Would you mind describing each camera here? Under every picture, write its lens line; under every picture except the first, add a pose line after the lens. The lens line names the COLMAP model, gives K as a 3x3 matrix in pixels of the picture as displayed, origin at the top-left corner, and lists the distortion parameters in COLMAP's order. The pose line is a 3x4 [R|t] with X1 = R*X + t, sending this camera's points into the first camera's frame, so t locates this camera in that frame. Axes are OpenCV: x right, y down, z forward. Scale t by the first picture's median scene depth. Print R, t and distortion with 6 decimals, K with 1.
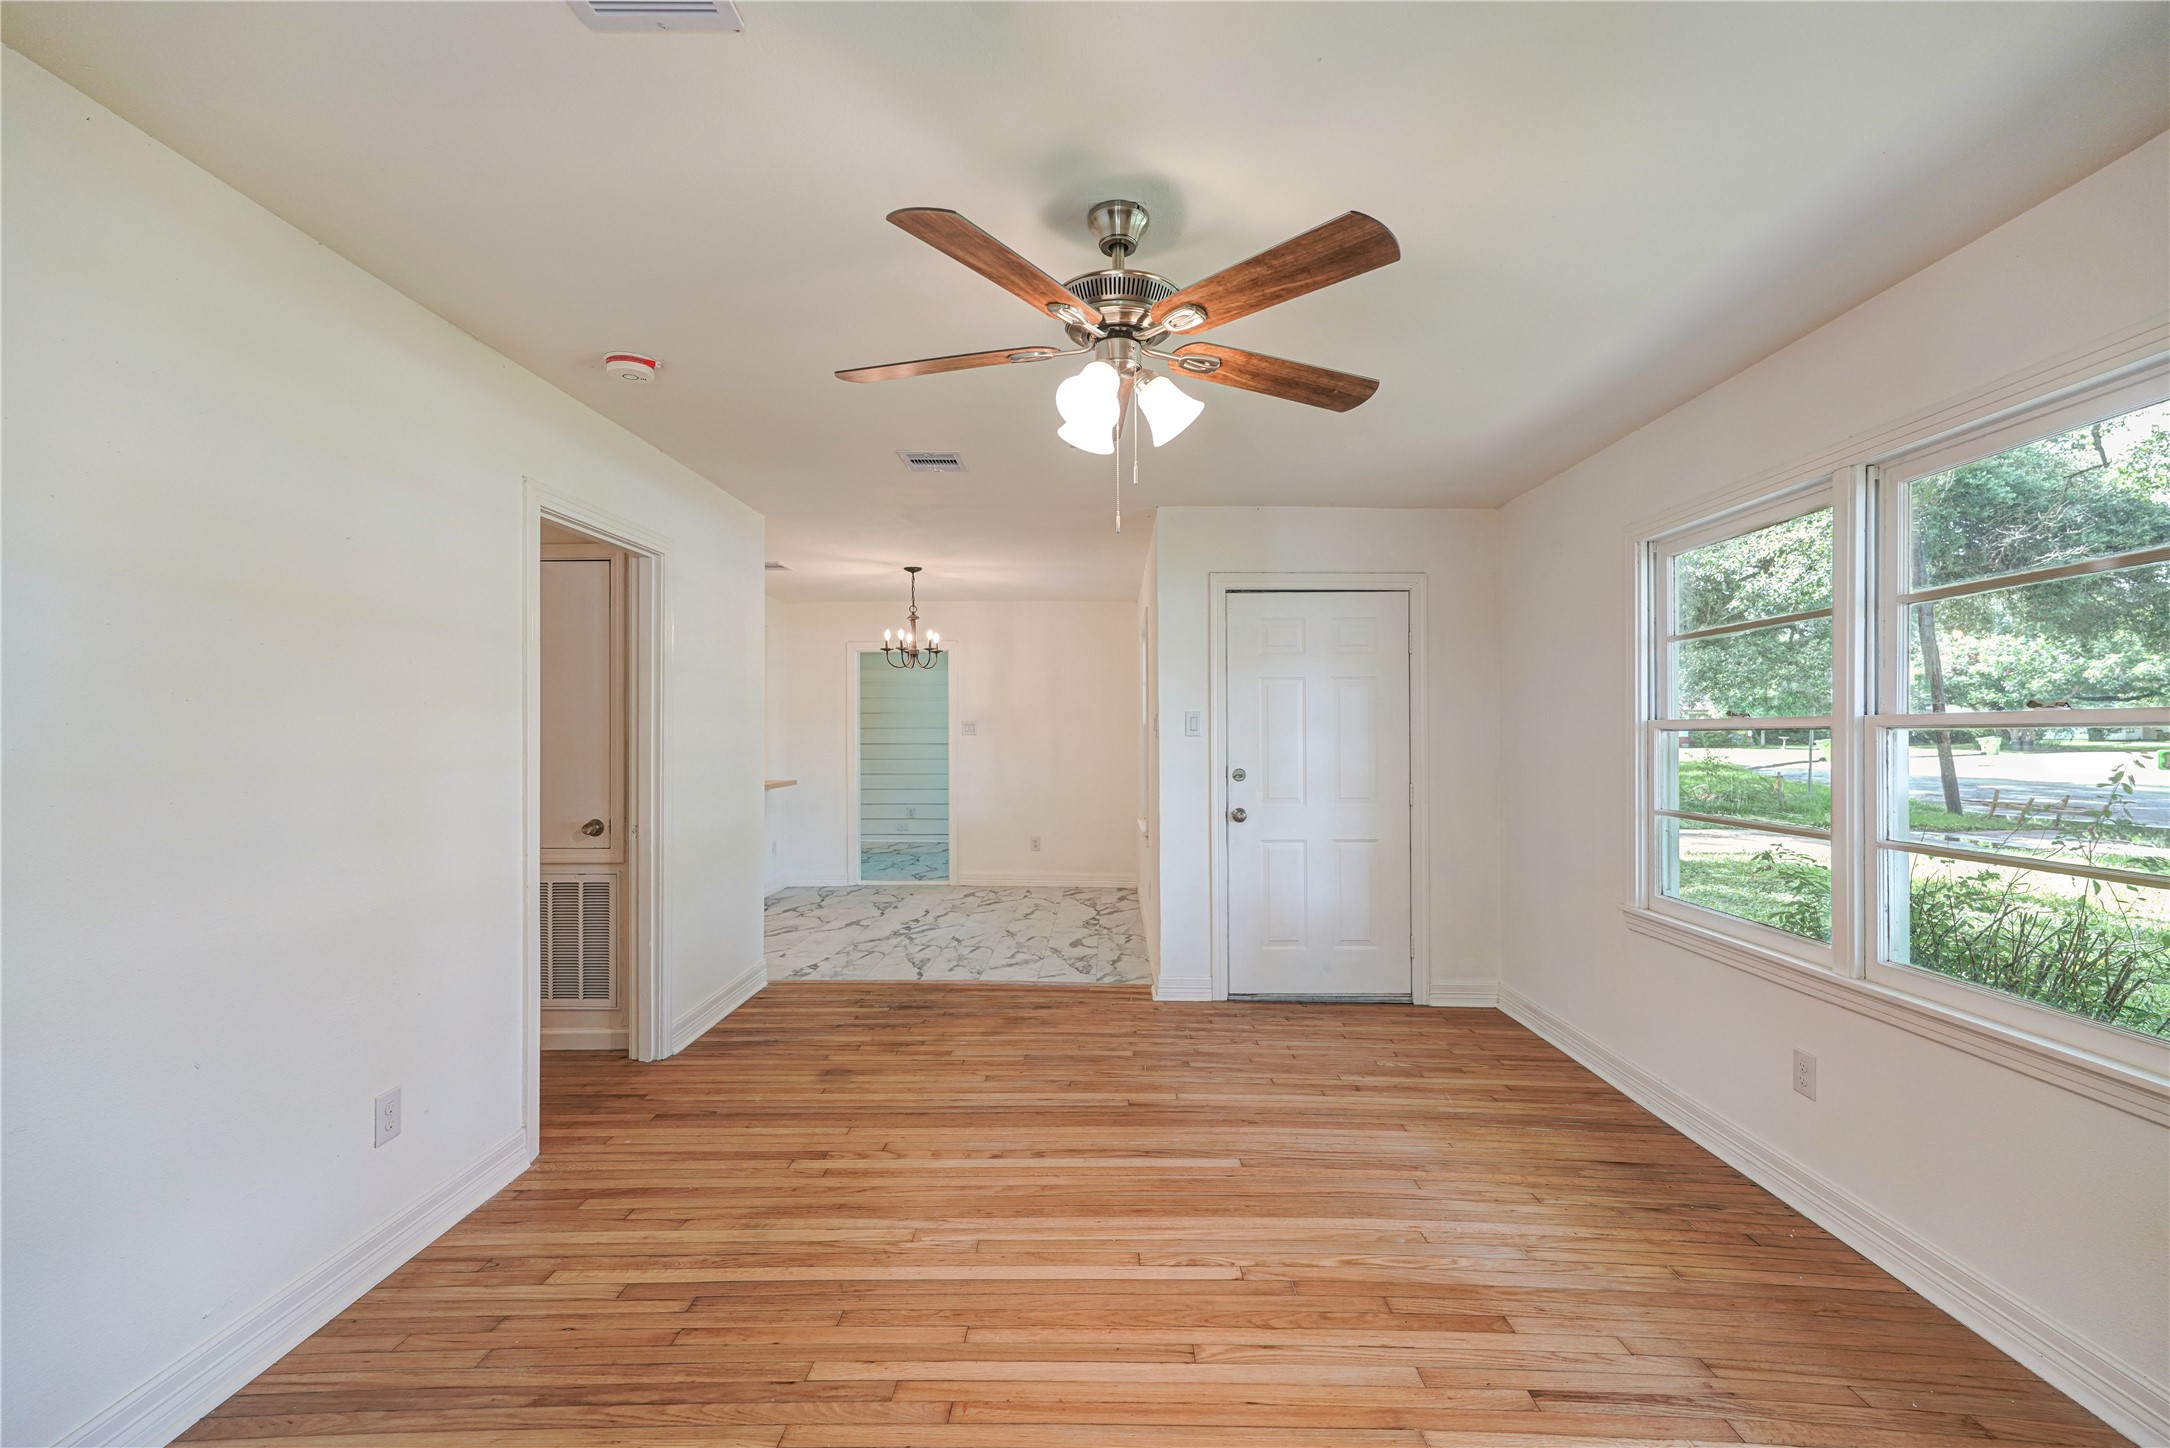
lens RADIAL K [[938.8, 0, 1095.0], [0, 938.8, 737.6], [0, 0, 1]] dist [-0.000779, 0.014269]
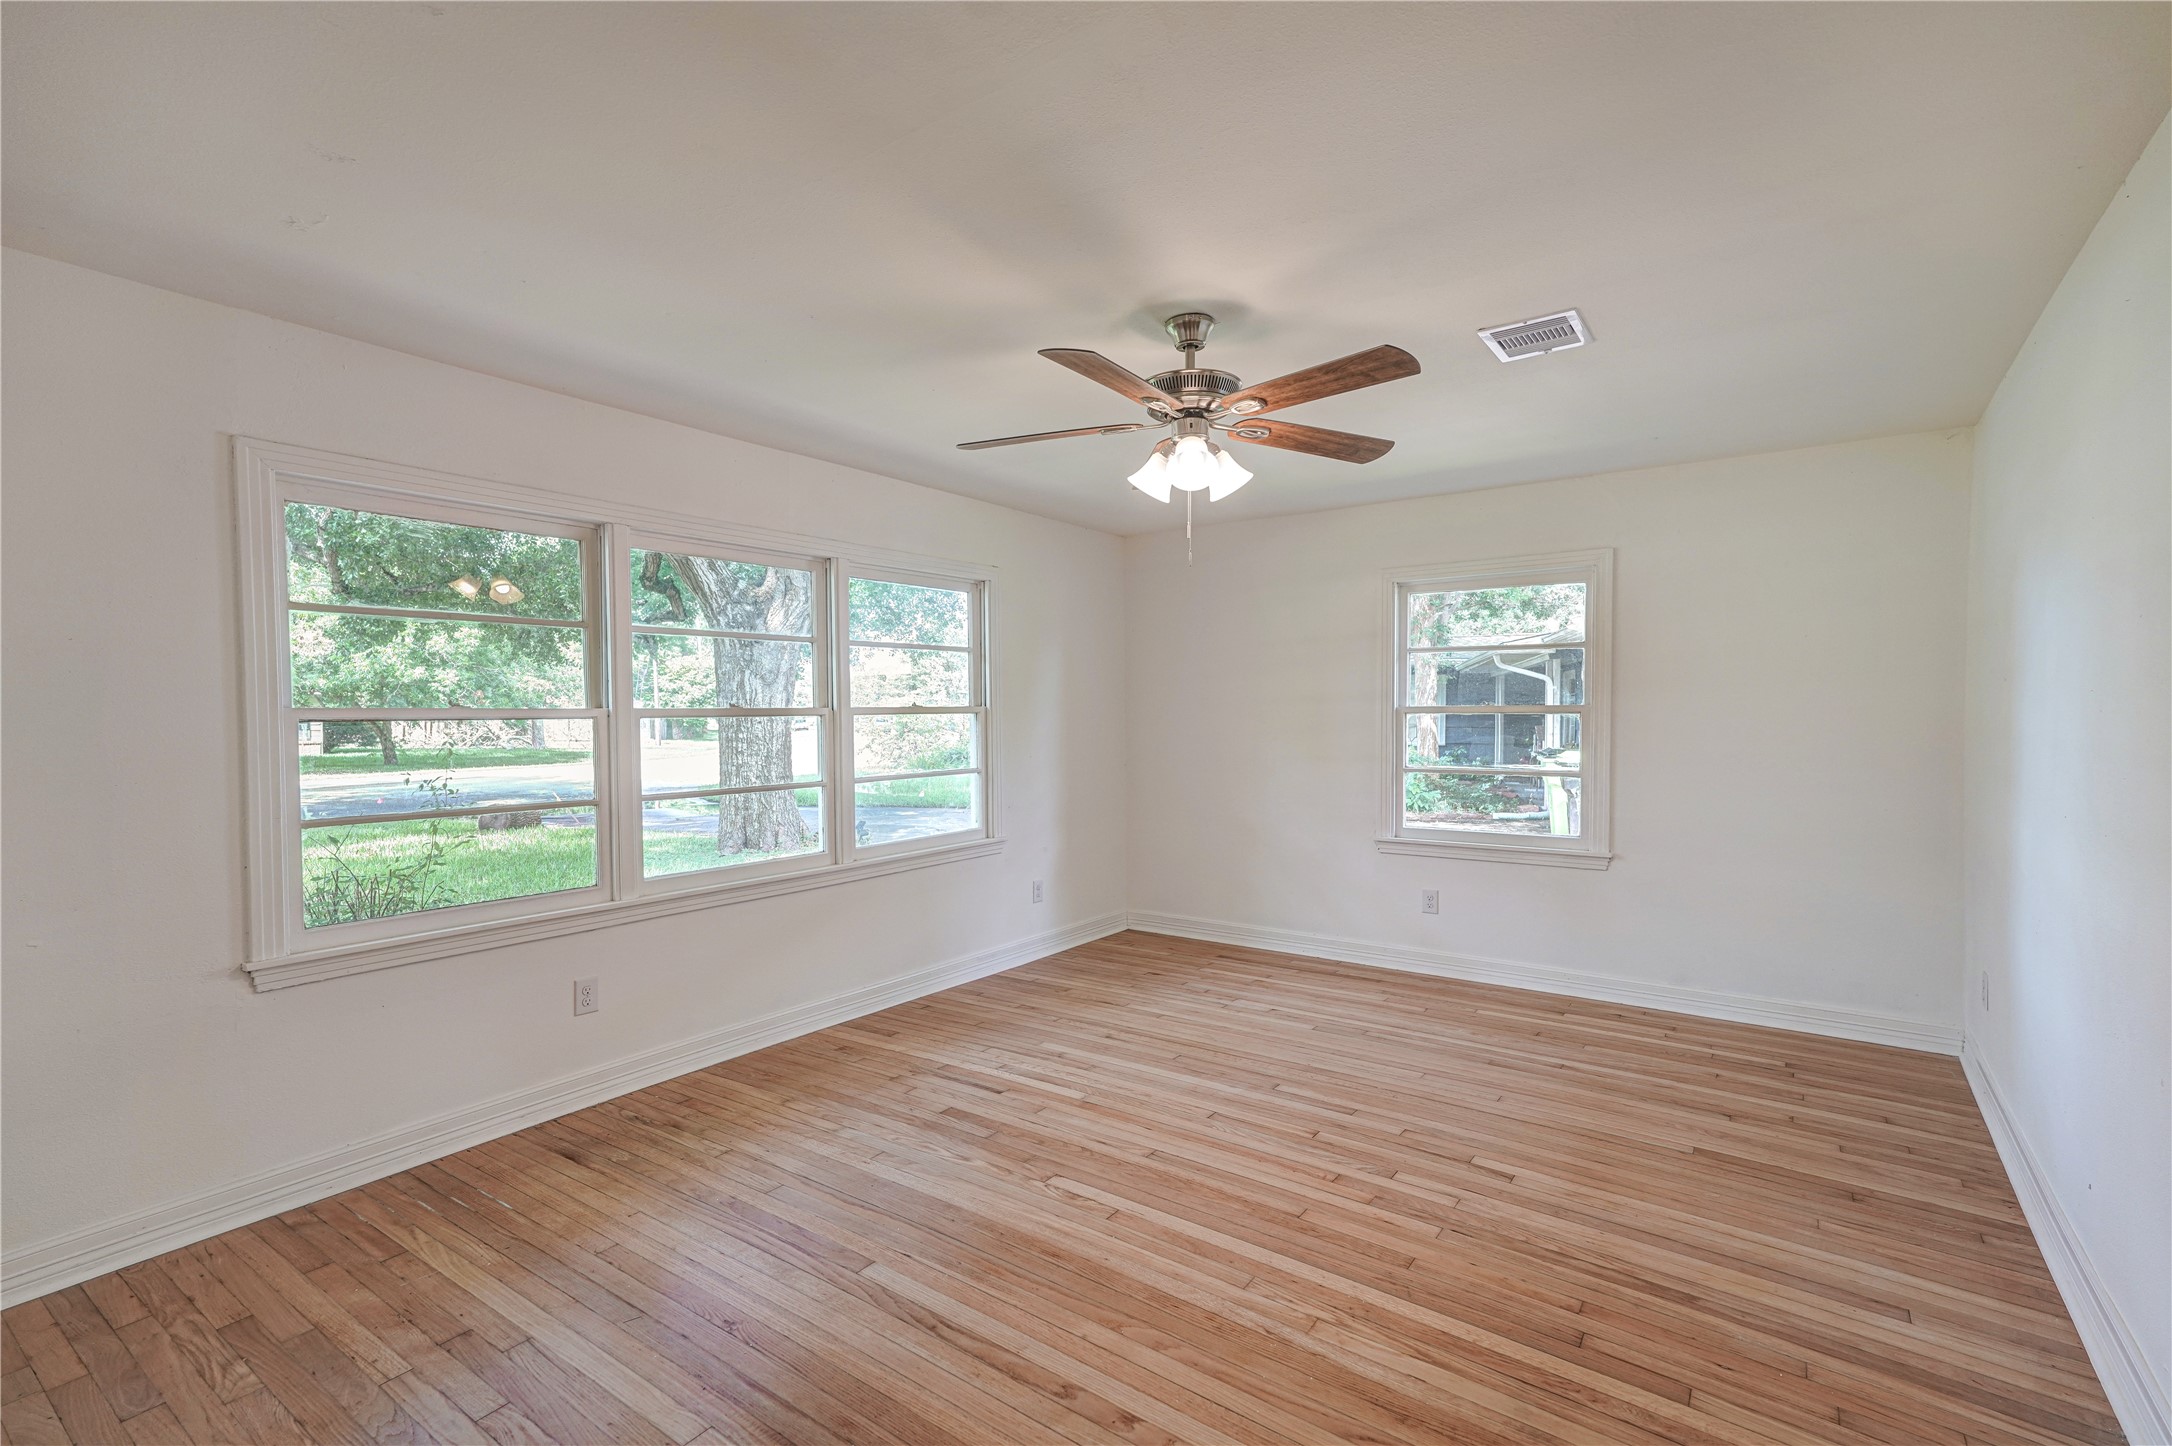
lens RADIAL K [[955.5, 0, 1086.3], [0, 955.5, 734.1], [0, 0, 1]] dist [0.001337, 0.014603]
pose [[-0.813013, -0.008601, 0.582182, -0.432520], [0.007855, 0.999638, 0.025739, 0.004809], [-0.582193, 0.025499, -0.812651, 1.506867]]
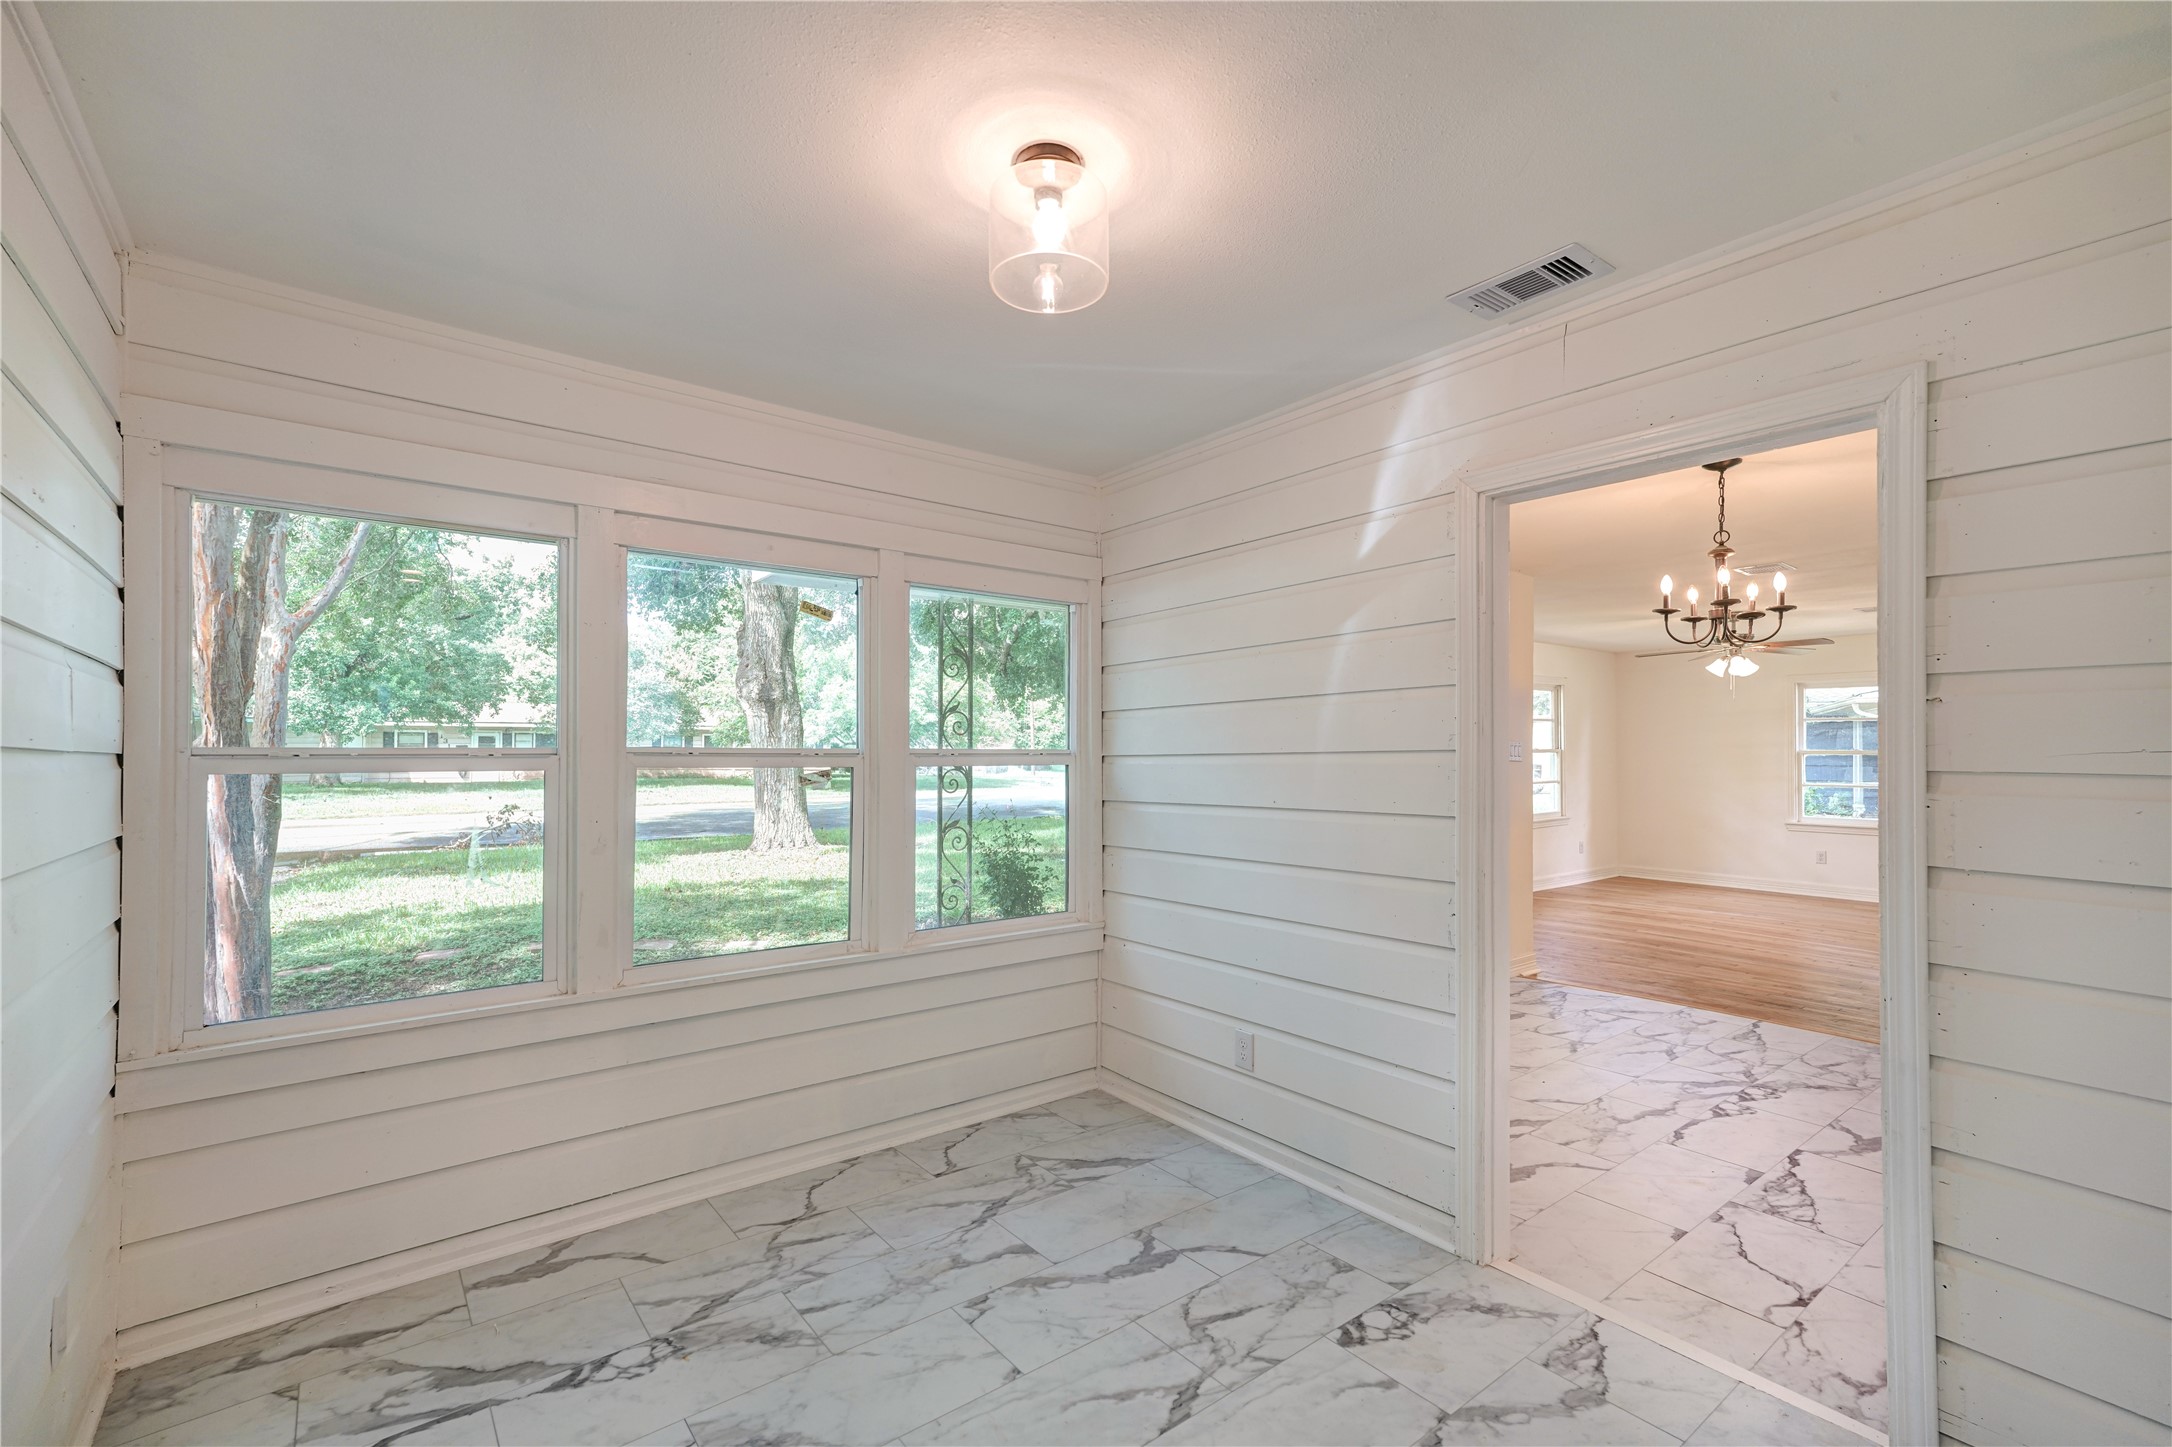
lens RADIAL K [[955.5, 0, 1086.3], [0, 955.5, 734.6], [0, 0, 1]] dist [0.001337, 0.014603]
pose [[-0.632250, 0.008592, 0.774716, -0.850827], [-0.000654, 0.999932, -0.011624, -0.008899], [-0.774764, -0.007856, -0.632202, 3.580041]]
